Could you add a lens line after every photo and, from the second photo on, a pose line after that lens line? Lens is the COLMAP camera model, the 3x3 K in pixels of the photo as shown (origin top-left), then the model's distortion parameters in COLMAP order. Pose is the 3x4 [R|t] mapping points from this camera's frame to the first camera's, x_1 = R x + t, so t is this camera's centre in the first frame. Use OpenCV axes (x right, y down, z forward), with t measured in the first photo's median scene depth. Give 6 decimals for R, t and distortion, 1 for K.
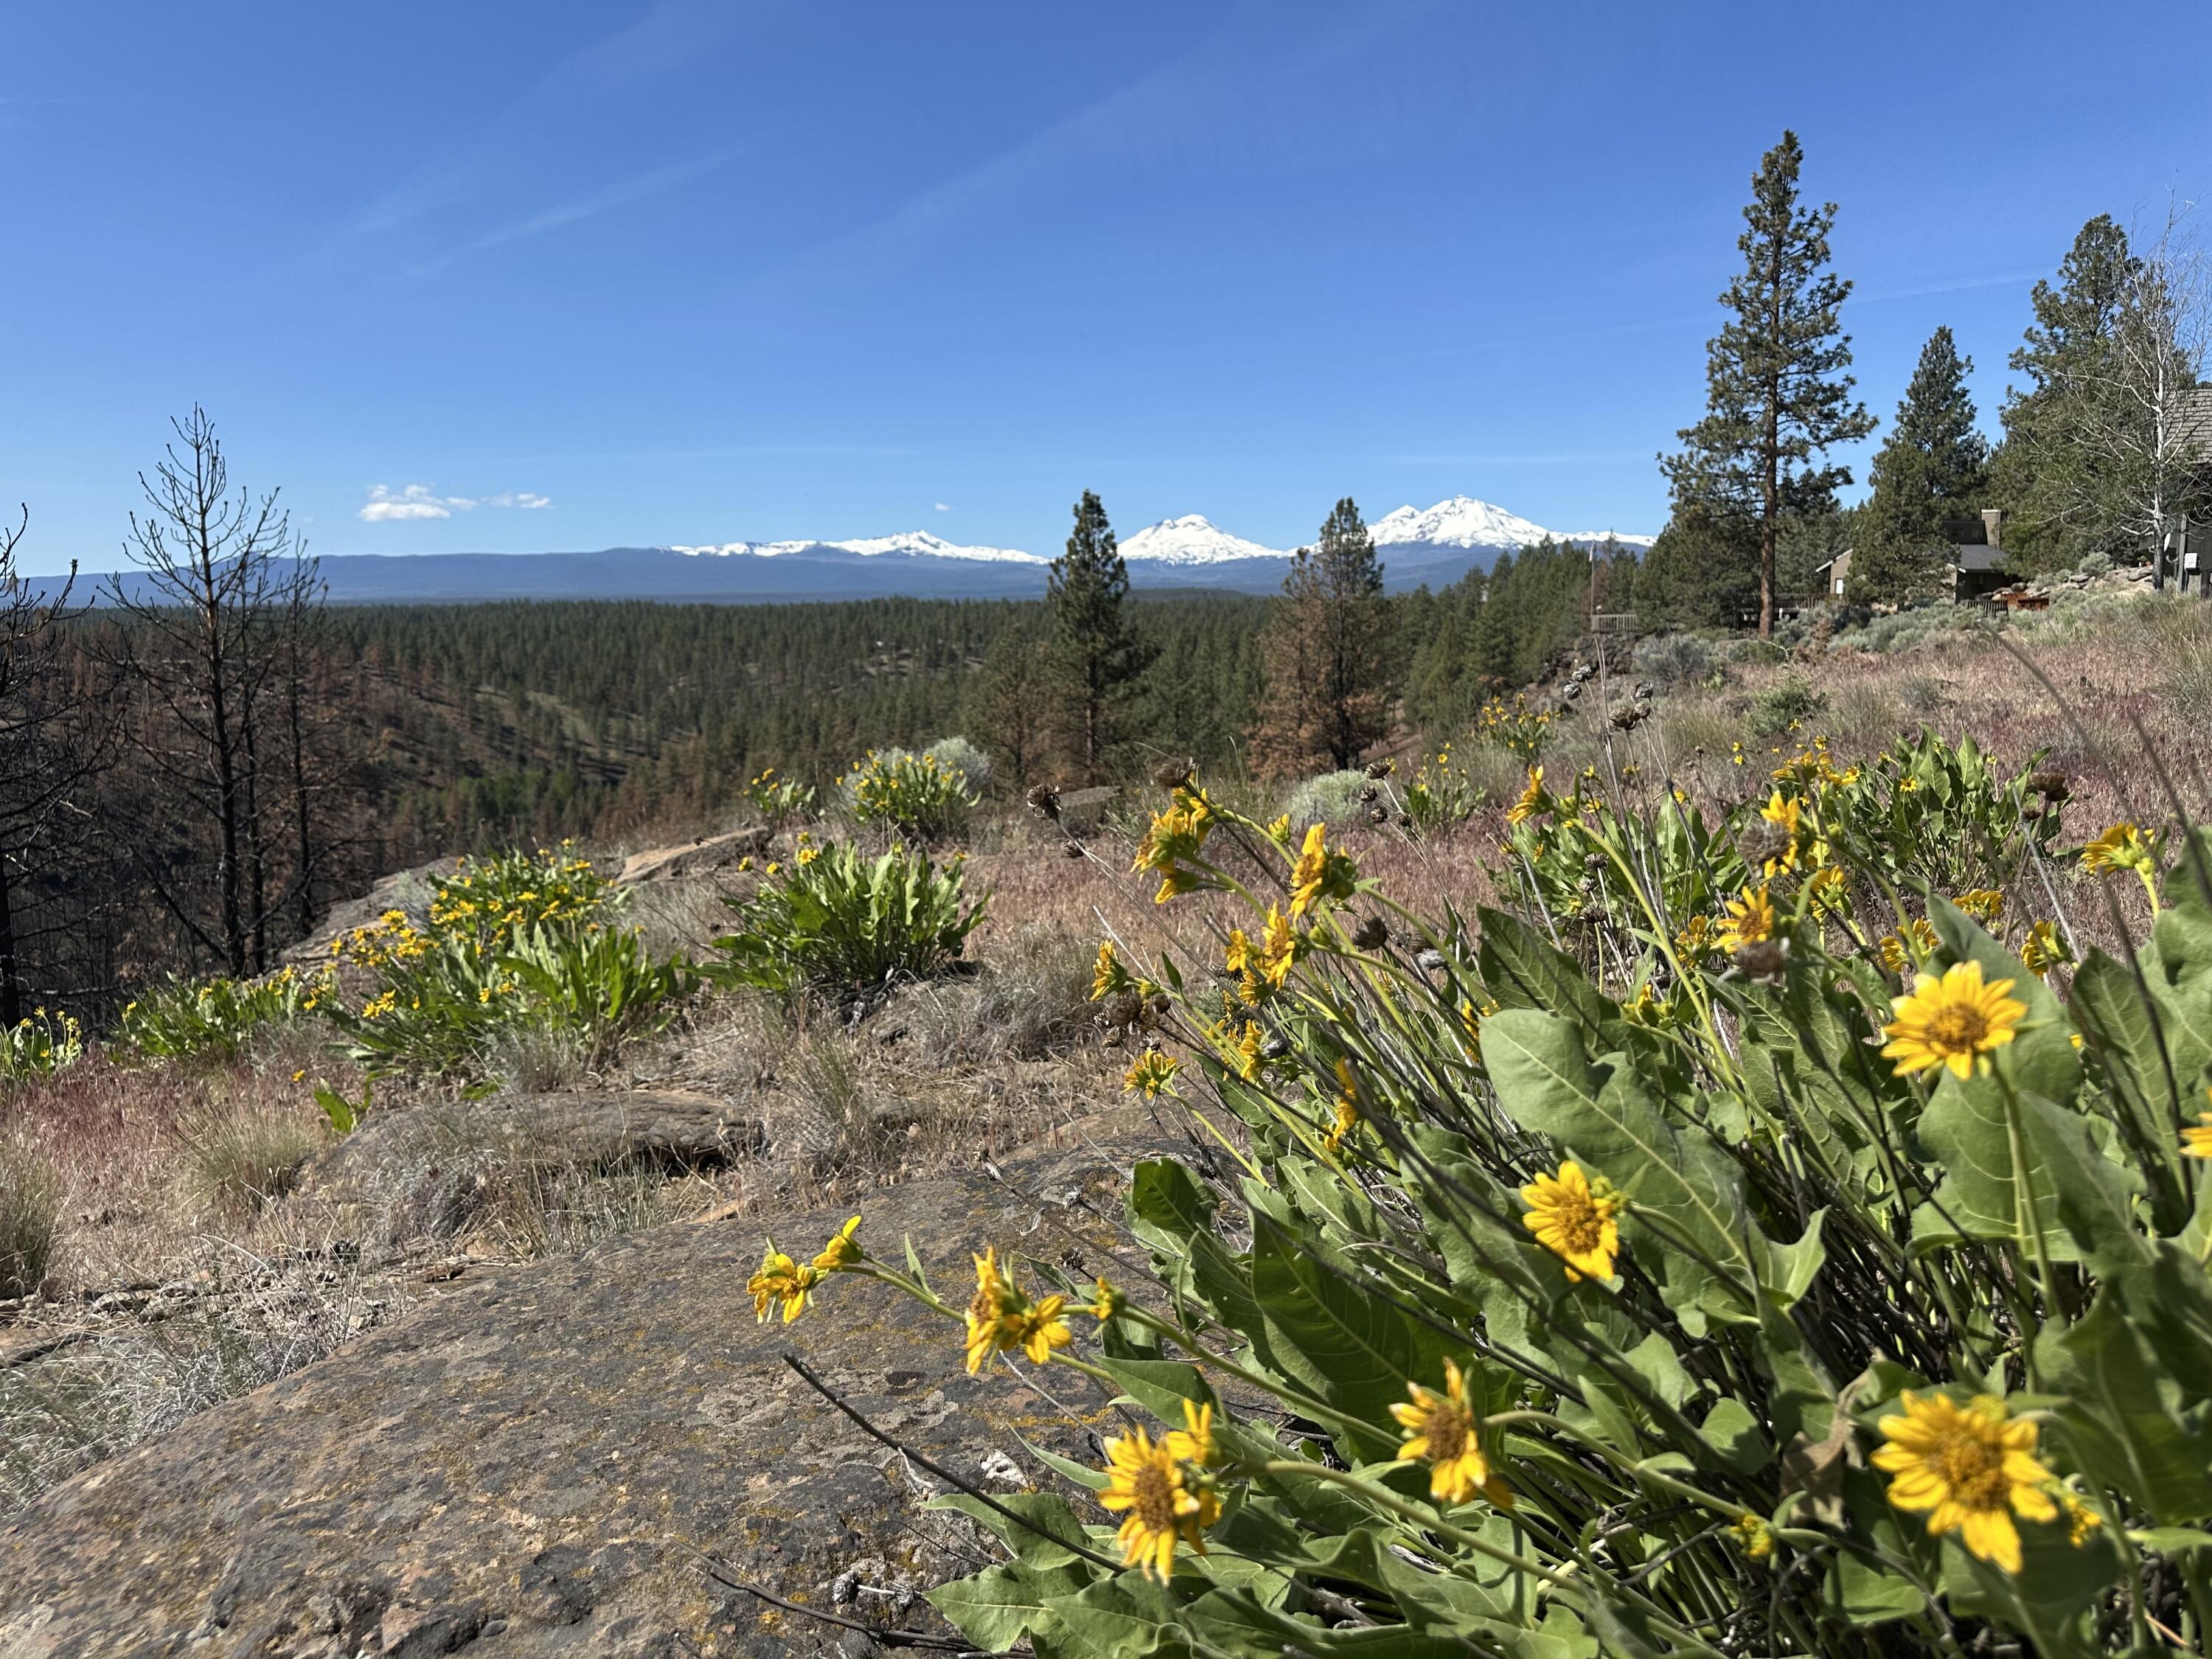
lens RADIAL K [[1549.7, 0, 1129.4], [0, 1549.7, 827.1], [0, 0, 1]] dist [0.185413, -0.374996]
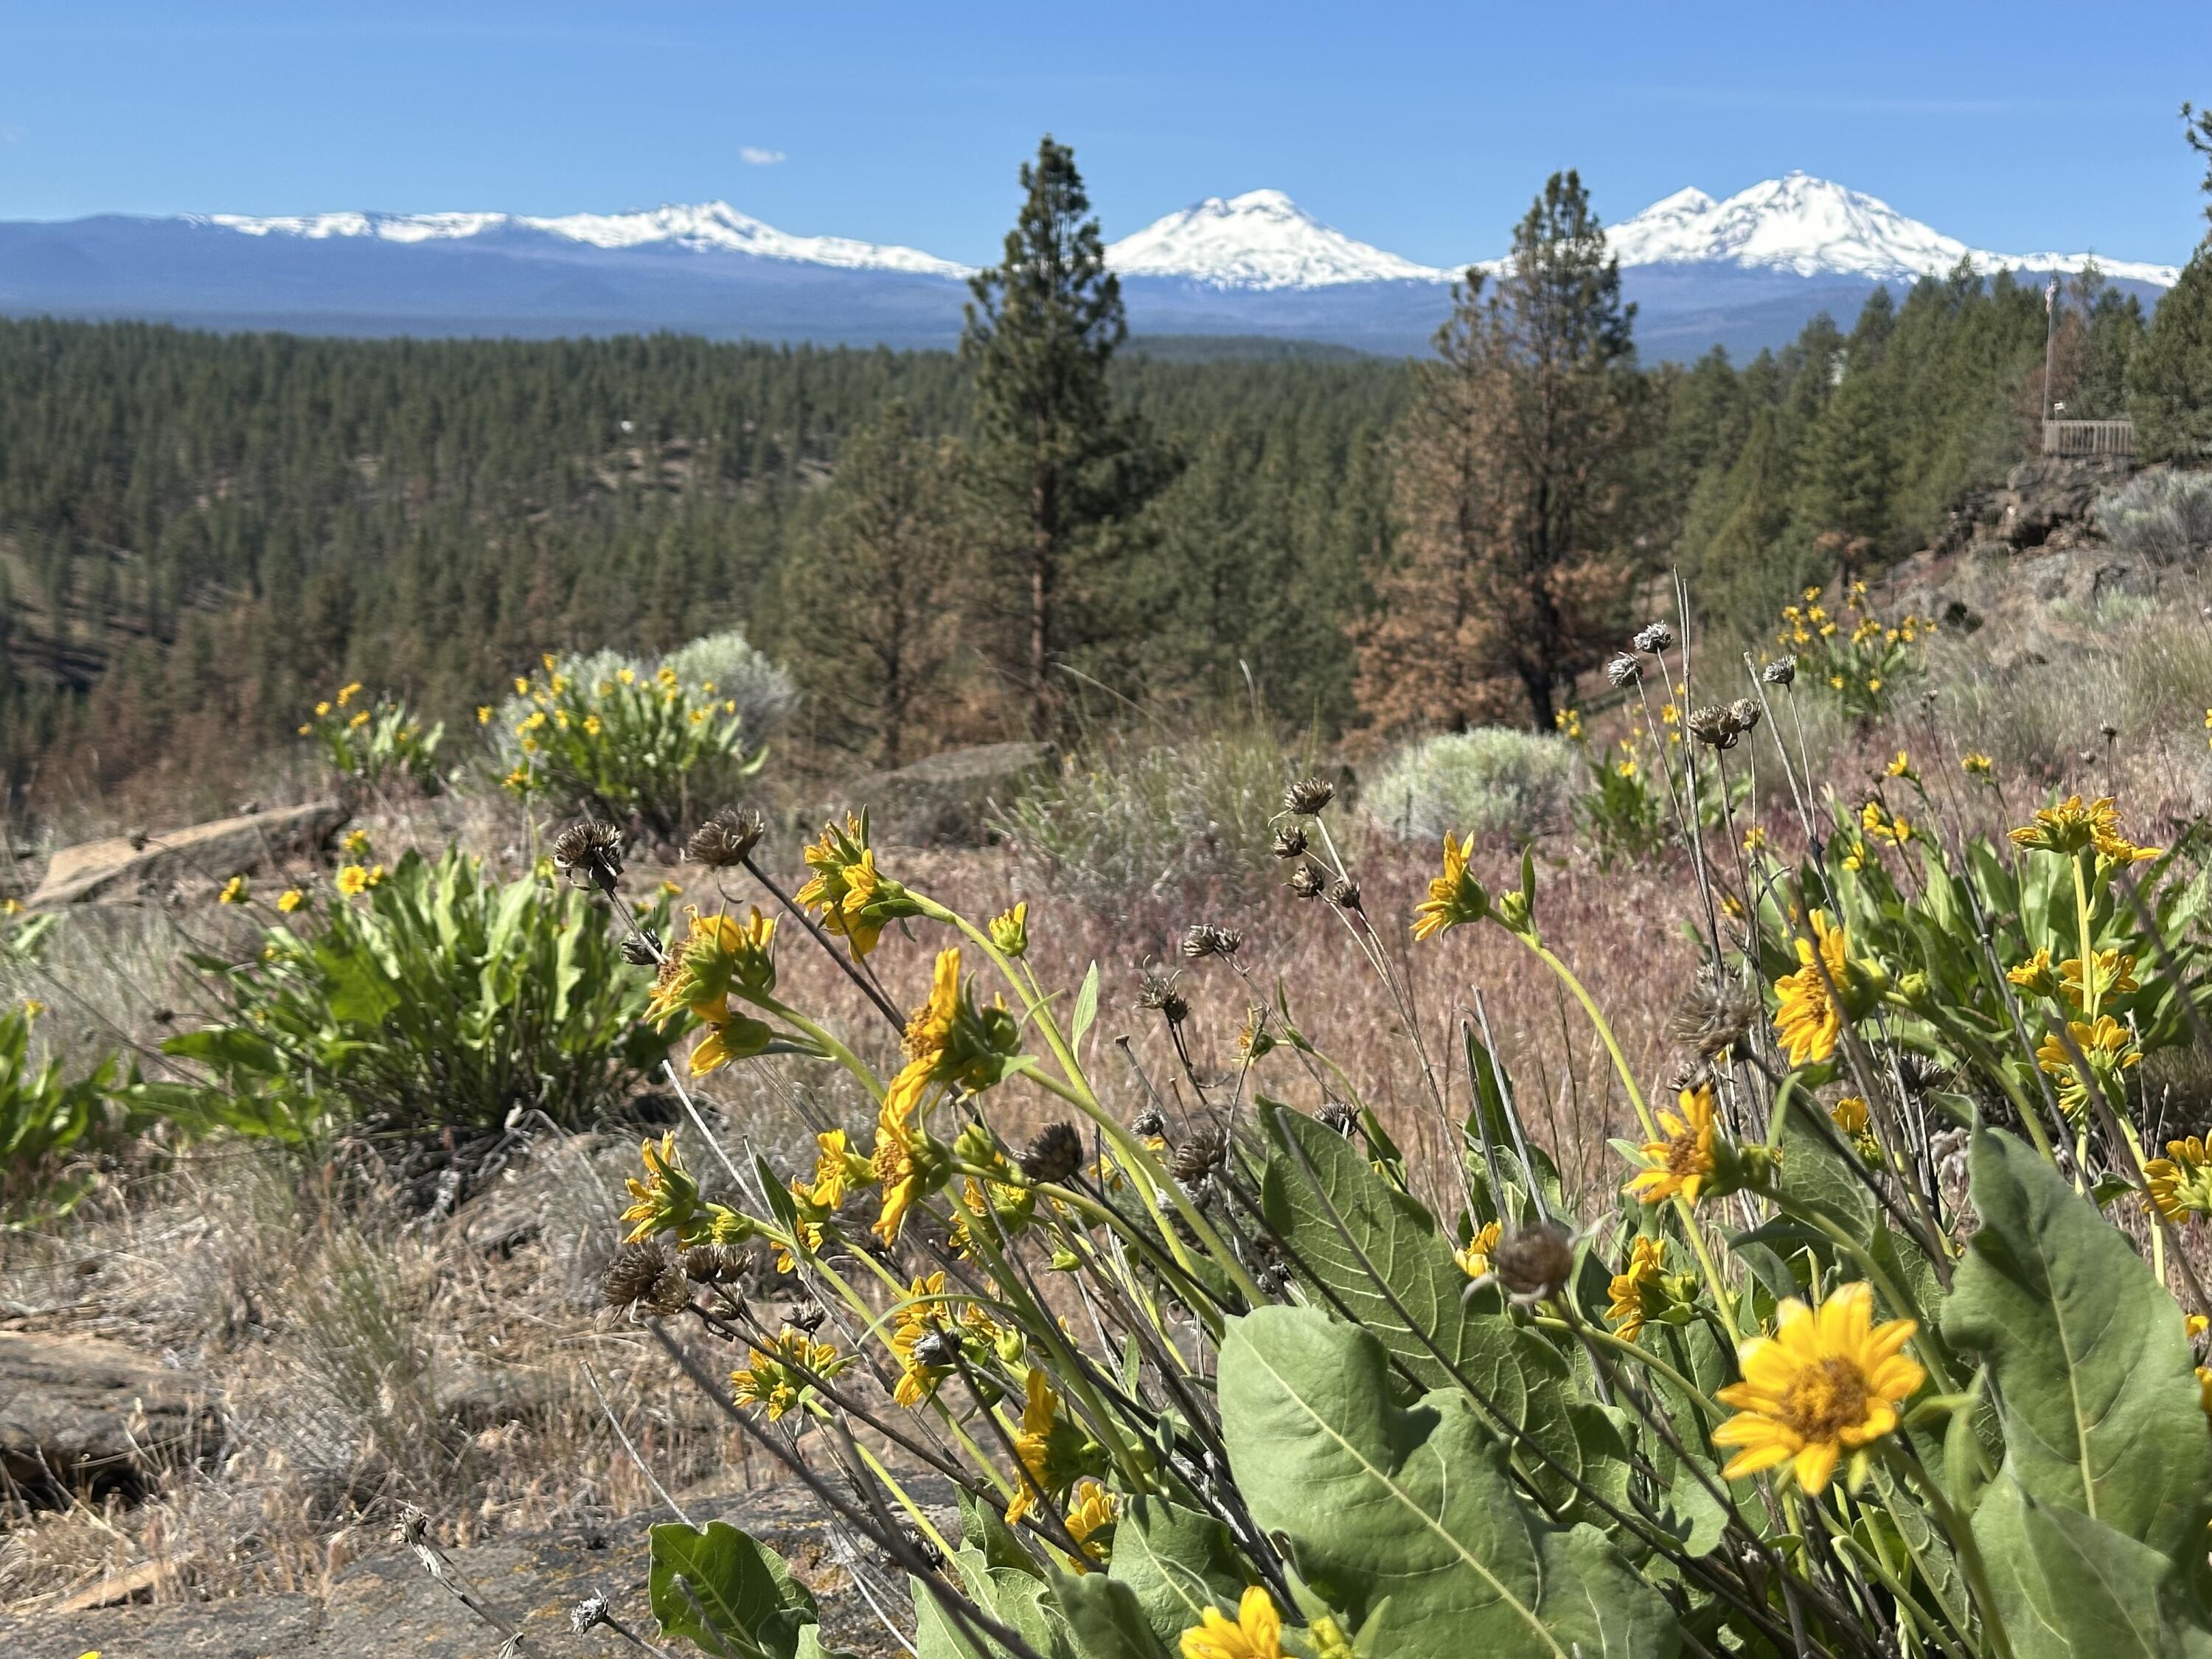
lens RADIAL K [[3102.1, 0, 1173.8], [0, 3102.1, 820.9], [0, 0, 1]] dist [0.175158, -0.304761]
pose [[0.999302, 0.032715, 0.018035, 0.002125], [-0.032768, 0.999459, 0.002674, -0.000648], [-0.017938, -0.003263, 0.999834, -0.001121]]
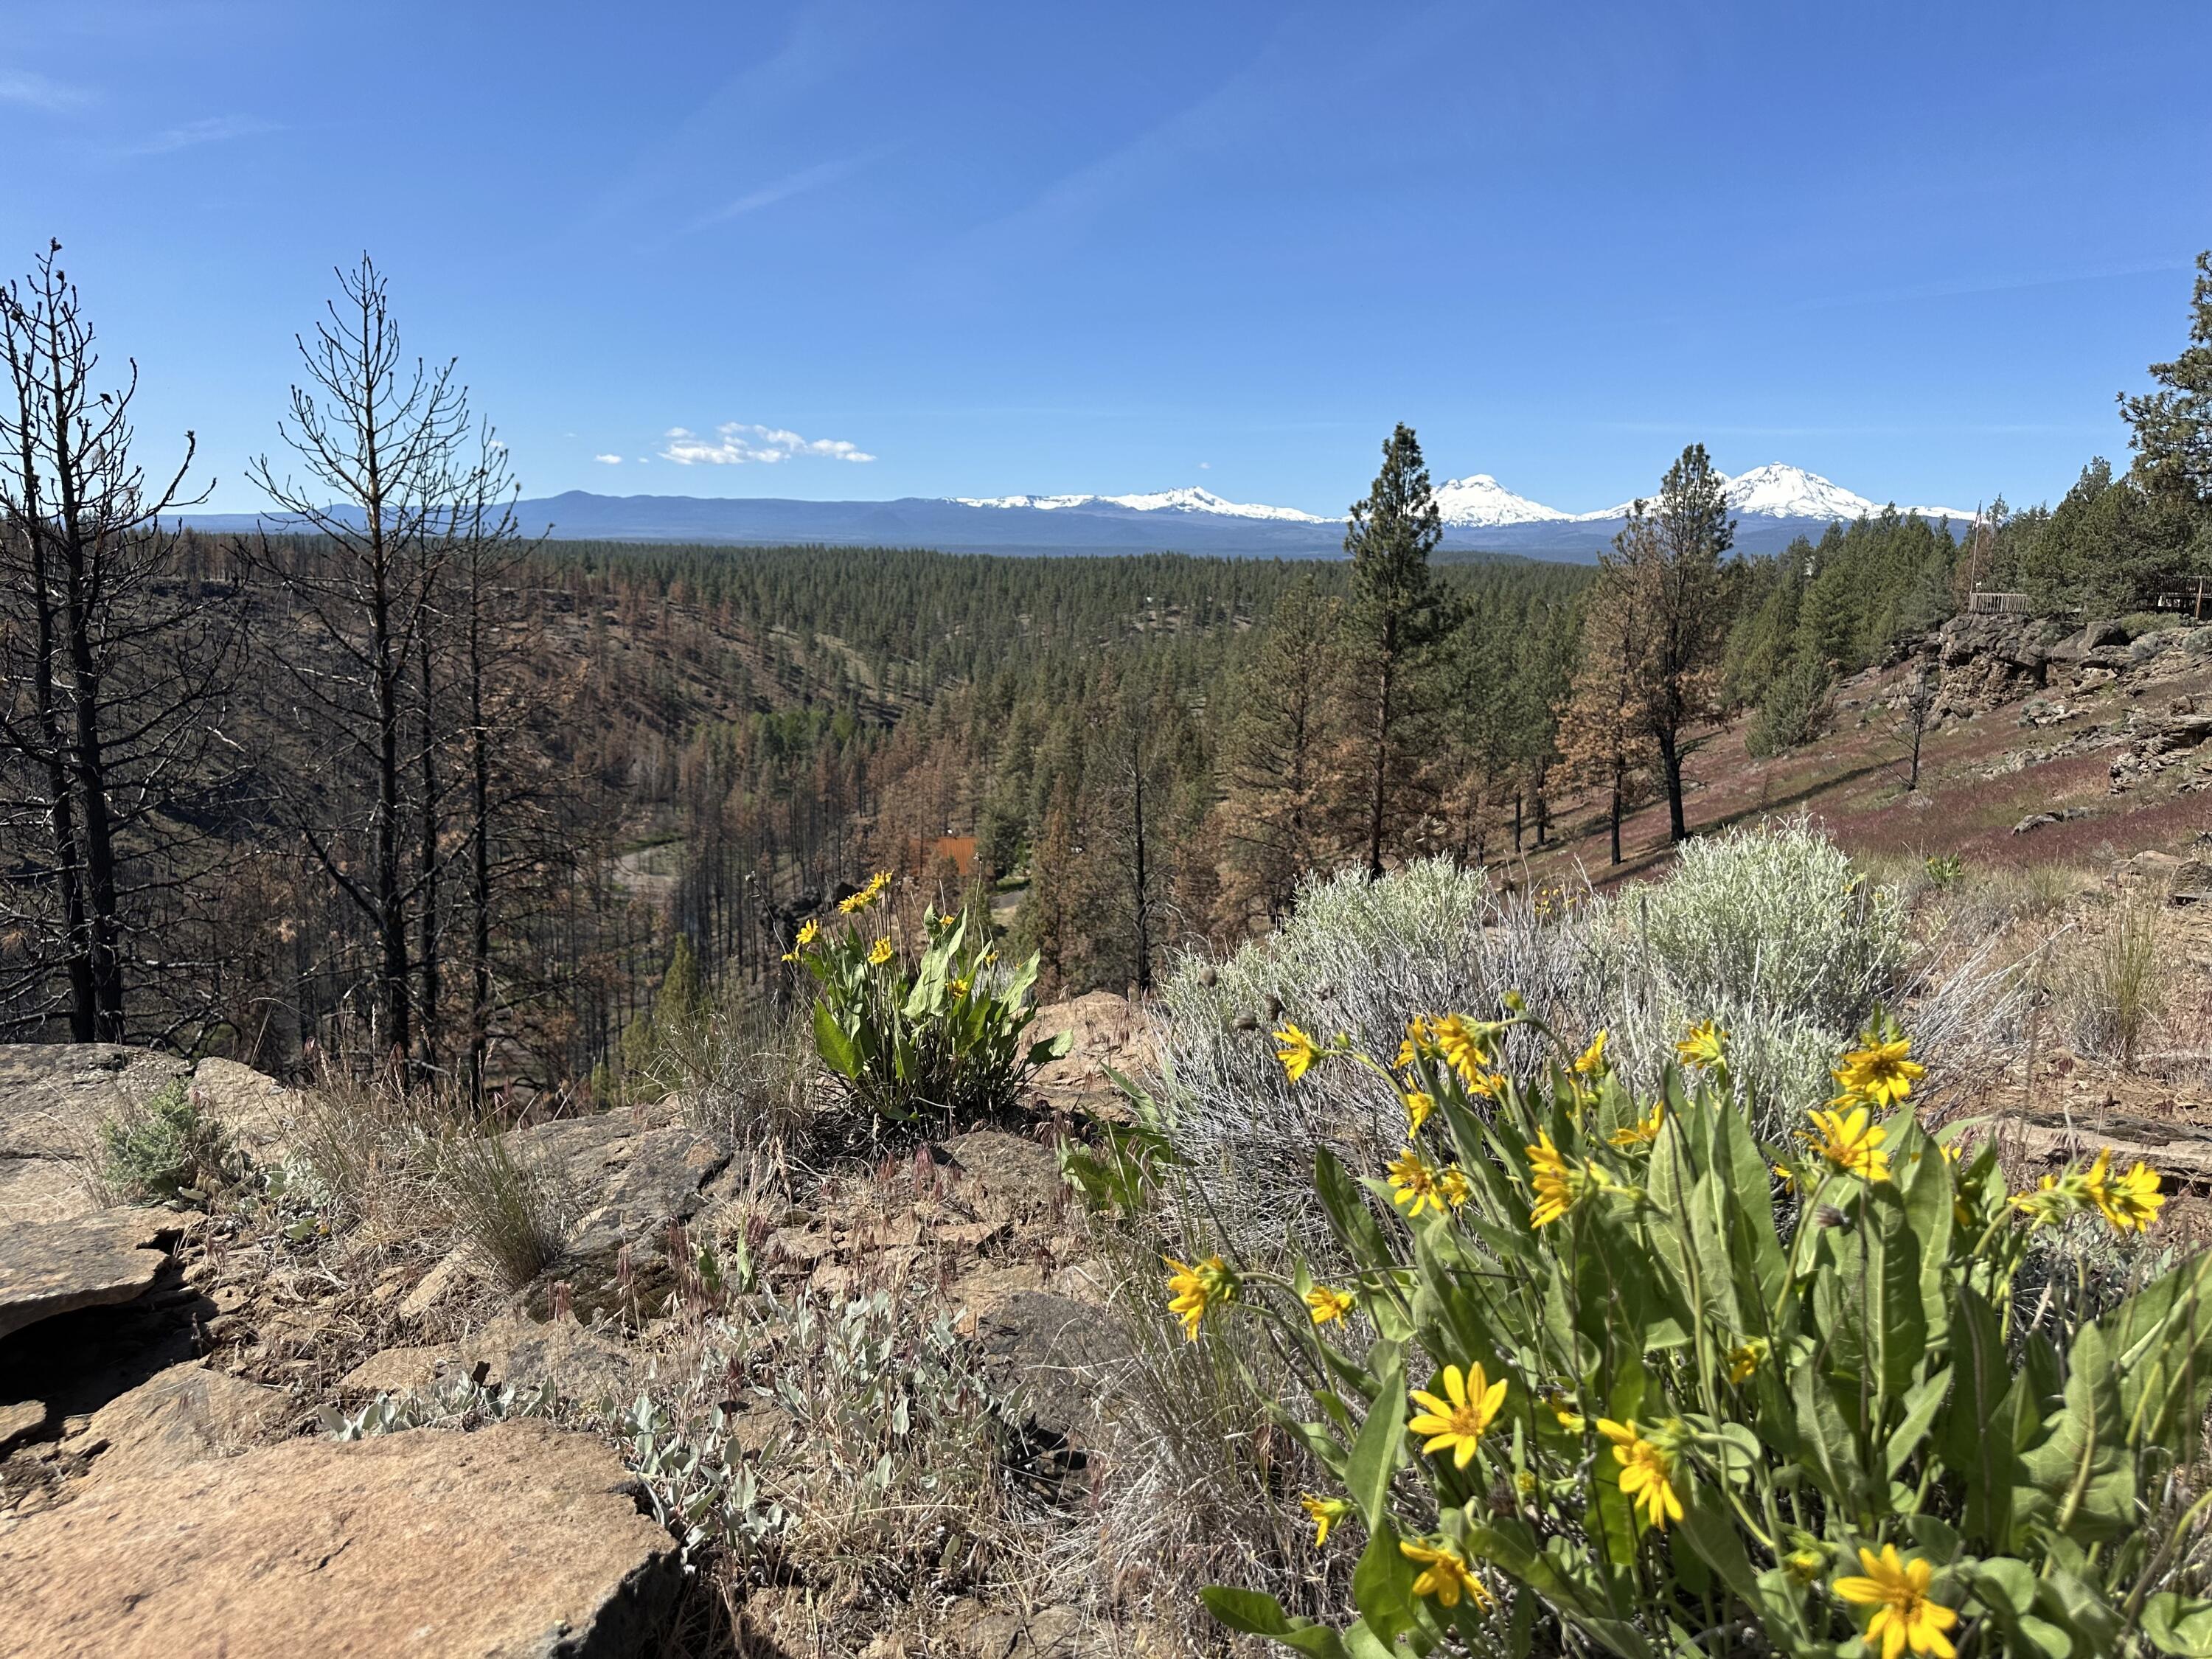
lens RADIAL K [[1549.7, 0, 1129.4], [0, 1549.7, 827.1], [0, 0, 1]] dist [0.185413, -0.374996]
pose [[0.984870, 0.062937, -0.161460, -0.020163], [-0.058901, 0.997823, 0.029666, -0.007525], [0.162976, -0.019707, 0.986433, 0.102707]]
